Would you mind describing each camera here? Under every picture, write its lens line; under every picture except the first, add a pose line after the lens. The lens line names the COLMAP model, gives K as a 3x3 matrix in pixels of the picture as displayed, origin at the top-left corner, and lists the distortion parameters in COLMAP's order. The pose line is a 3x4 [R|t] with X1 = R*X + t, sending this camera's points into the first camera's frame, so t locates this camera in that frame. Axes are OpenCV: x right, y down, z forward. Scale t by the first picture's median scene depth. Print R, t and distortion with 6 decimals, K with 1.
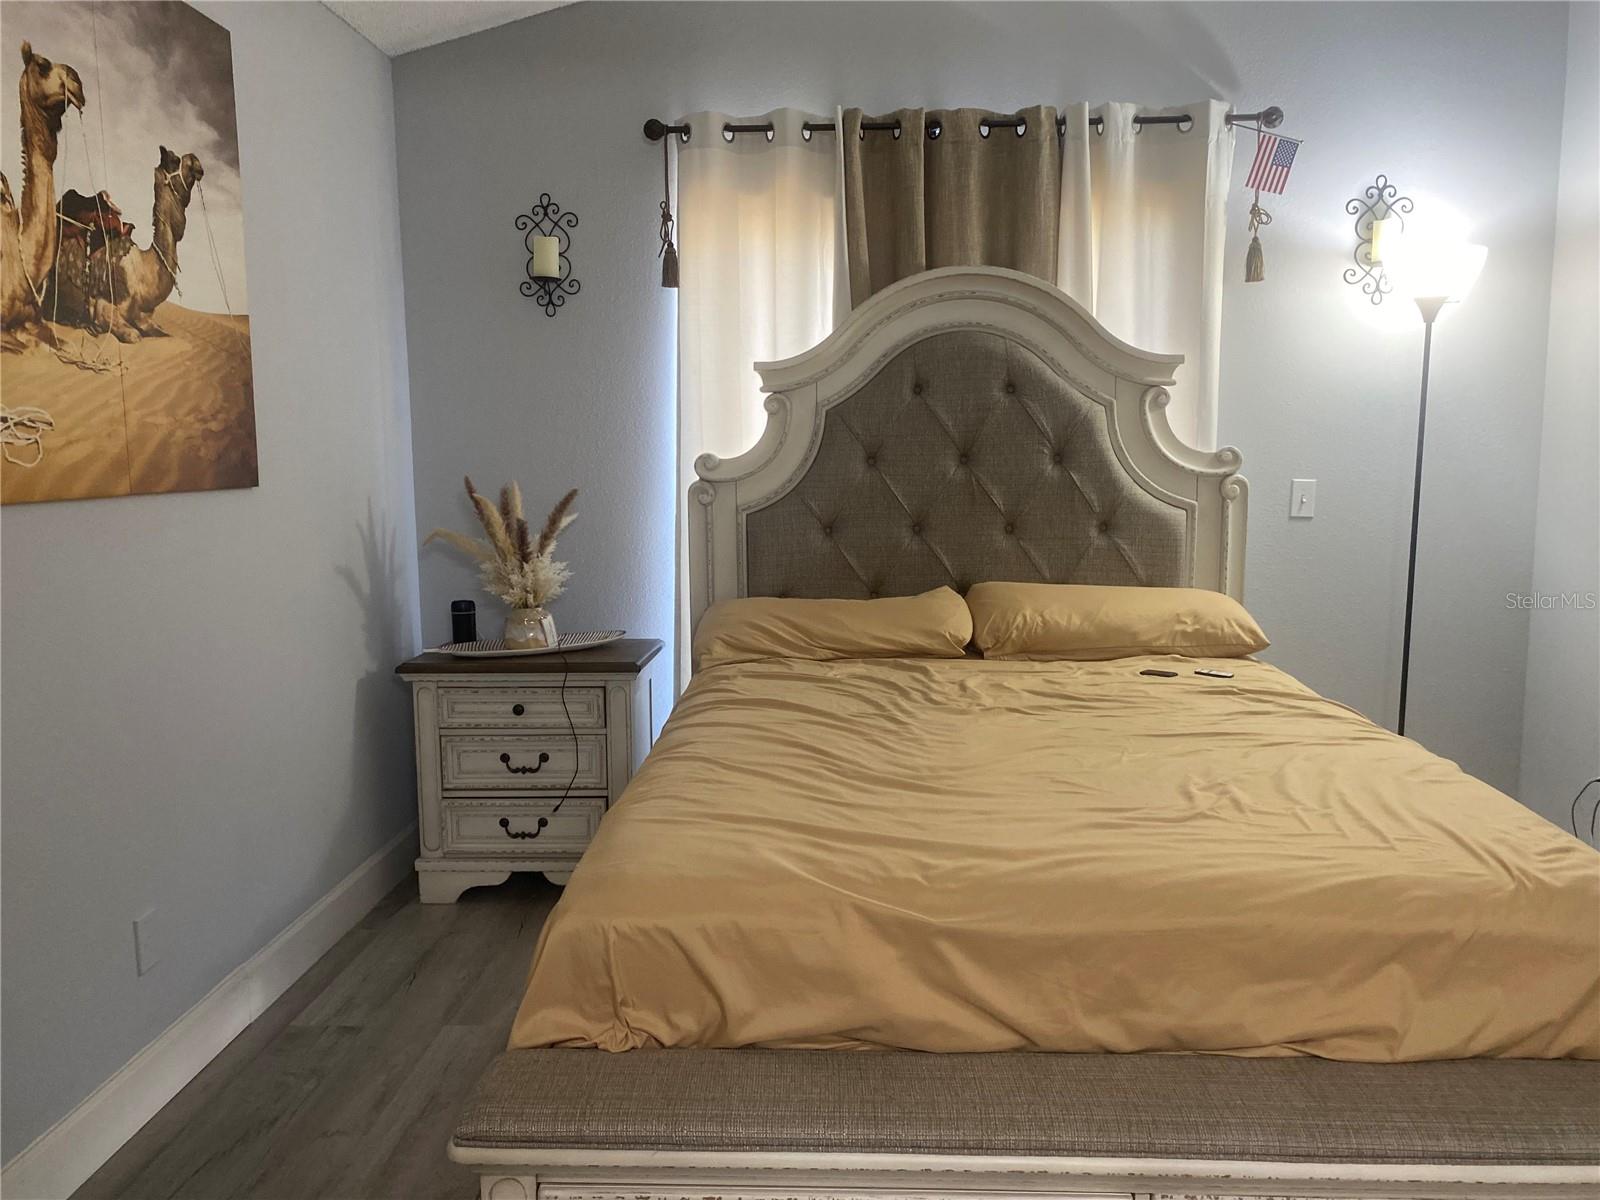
lens RADIAL K [[1220.0, 0, 771.4], [0, 1220.0, 619.9], [0, 0, 1]] dist [0.065902, -0.076398]
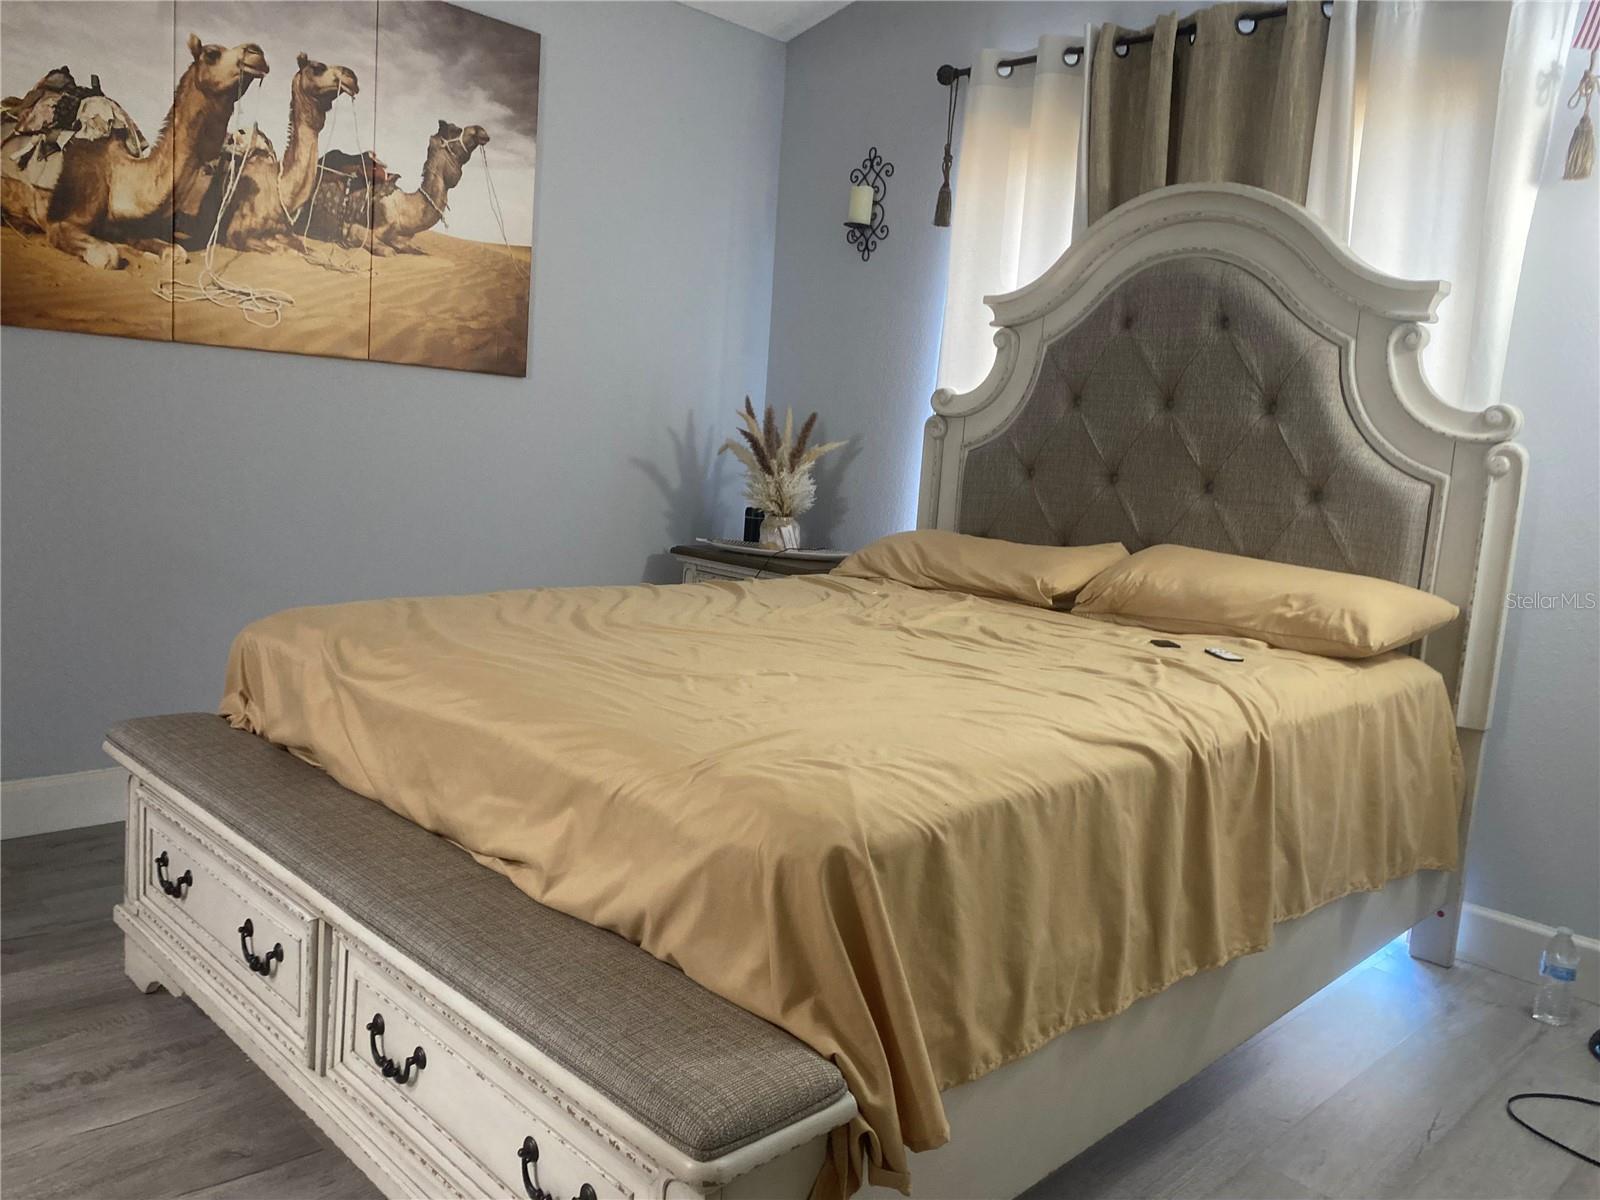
lens RADIAL K [[1208.2, 0, 800.7], [0, 1208.2, 631.1], [0, 0, 1]] dist [-0.002949, -0.002632]
pose [[0.738445, 0.170748, -0.652337, 0.755841], [-0.177772, 0.982481, 0.055926, 0.037965], [0.650458, 0.074669, 0.755863, 0.248936]]
